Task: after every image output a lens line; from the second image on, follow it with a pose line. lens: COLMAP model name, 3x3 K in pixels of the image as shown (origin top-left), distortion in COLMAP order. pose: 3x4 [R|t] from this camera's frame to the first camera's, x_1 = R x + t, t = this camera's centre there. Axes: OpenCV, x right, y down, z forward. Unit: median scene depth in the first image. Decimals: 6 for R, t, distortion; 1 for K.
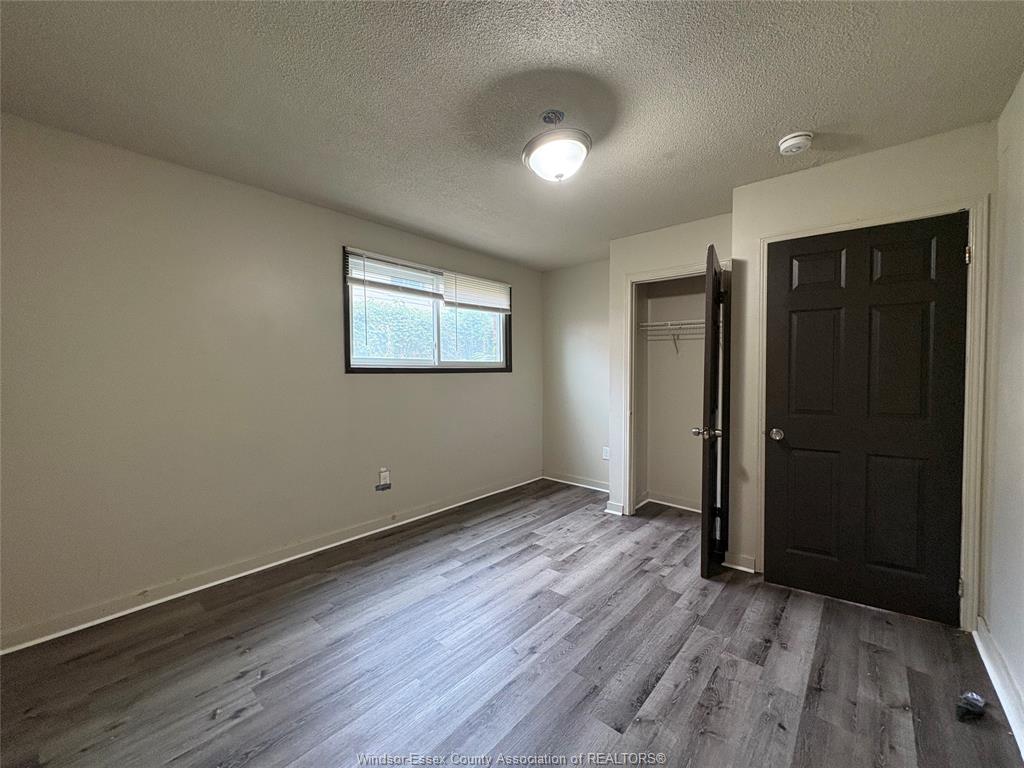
lens RADIAL K [[408.9, 0, 511.2], [0, 408.9, 382.1], [0, 0, 1]] dist [-0.001464, 0.001033]
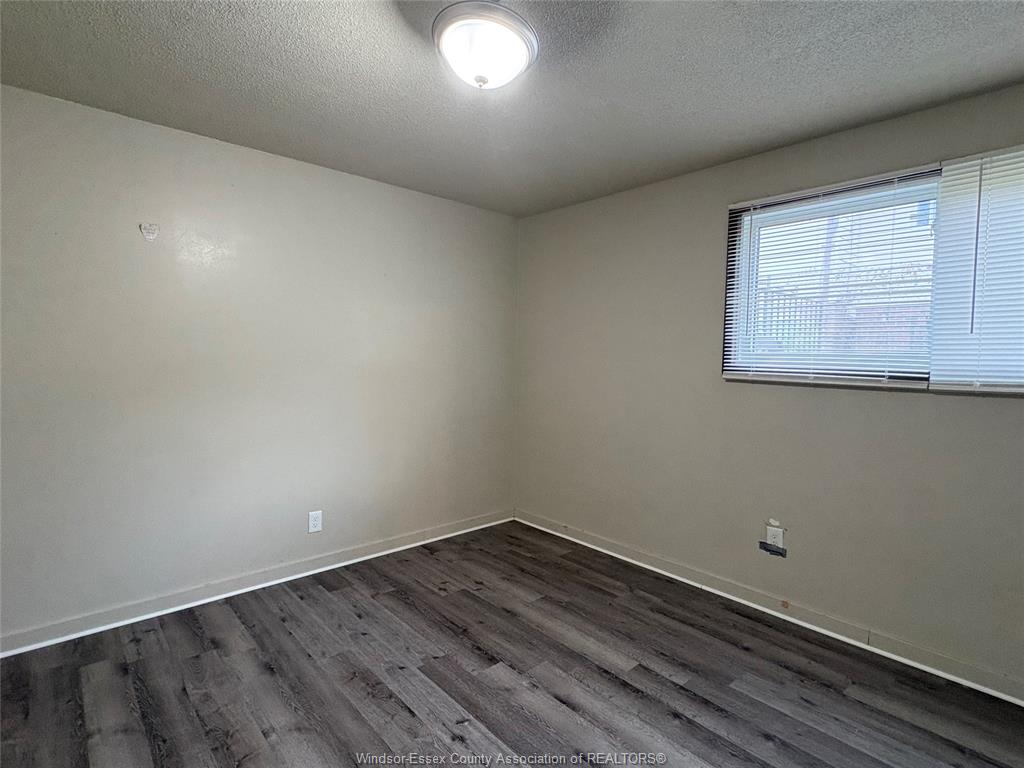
lens RADIAL K [[514.3, 0, 511.2], [0, 514.3, 383.6], [0, 0, 1]] dist [0.001858, -0.000688]
pose [[-0.115776, 0.052159, -0.991905, 0.658292], [-0.043762, 0.997383, 0.057555, -0.046398], [0.992311, 0.050072, -0.113191, 0.800410]]
